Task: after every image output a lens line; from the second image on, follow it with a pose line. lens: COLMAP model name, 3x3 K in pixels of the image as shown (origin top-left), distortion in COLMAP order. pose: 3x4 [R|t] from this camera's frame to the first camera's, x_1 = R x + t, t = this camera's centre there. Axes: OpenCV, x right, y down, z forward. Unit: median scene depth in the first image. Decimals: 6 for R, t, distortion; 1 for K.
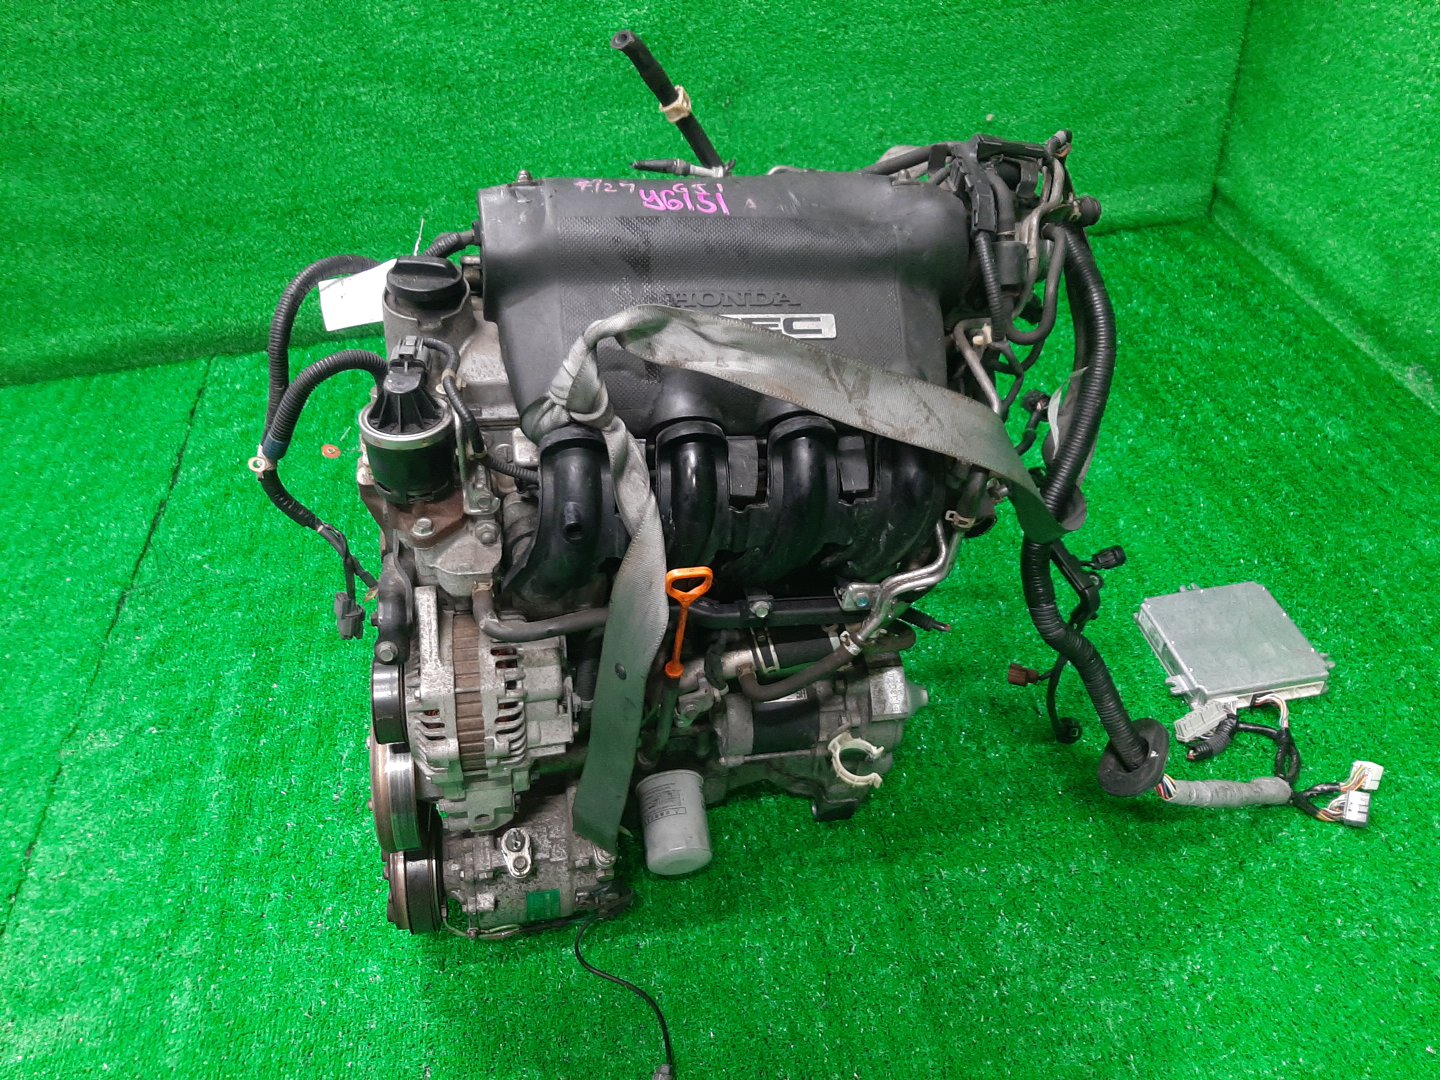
lens RADIAL K [[1100.7, 0, 722.8], [0, 1100.7, 526.5], [0, 0, 1]] dist [0.037531, -0.070133]
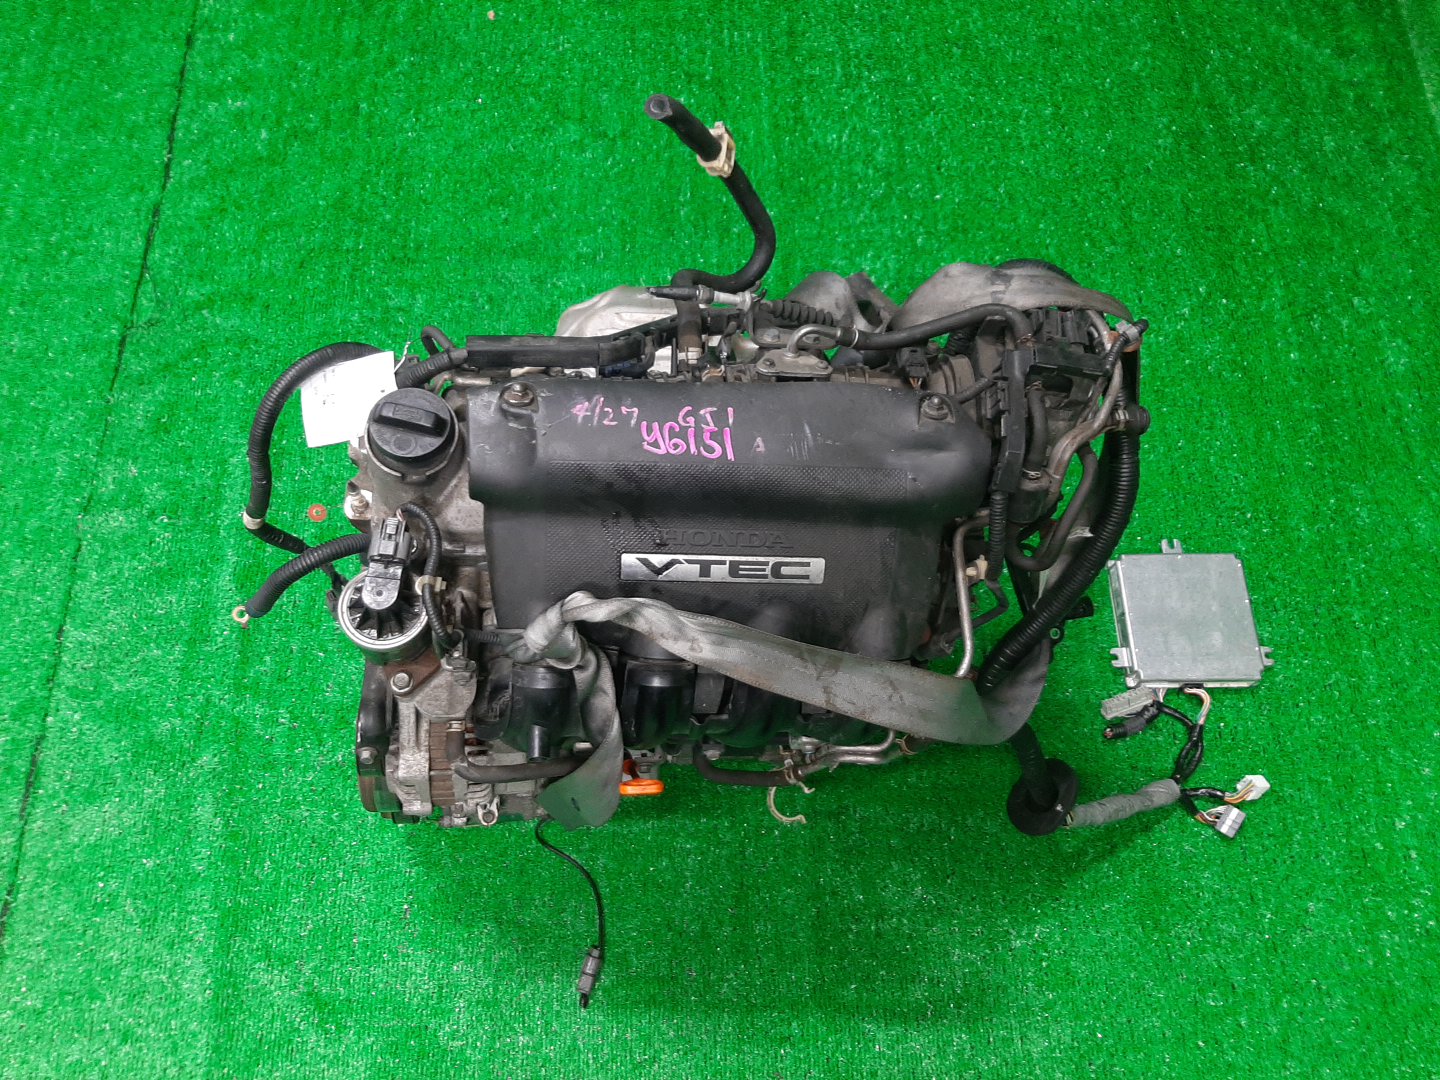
lens RADIAL K [[1100.7, 0, 726.6], [0, 1100.7, 538.2], [0, 0, 1]] dist [0.037531, -0.070133]
pose [[0.987242, 0.157522, 0.023254, -0.007862], [-0.150722, 0.877376, 0.455516, -0.445596], [0.051351, -0.453209, 0.889924, 0.097170]]
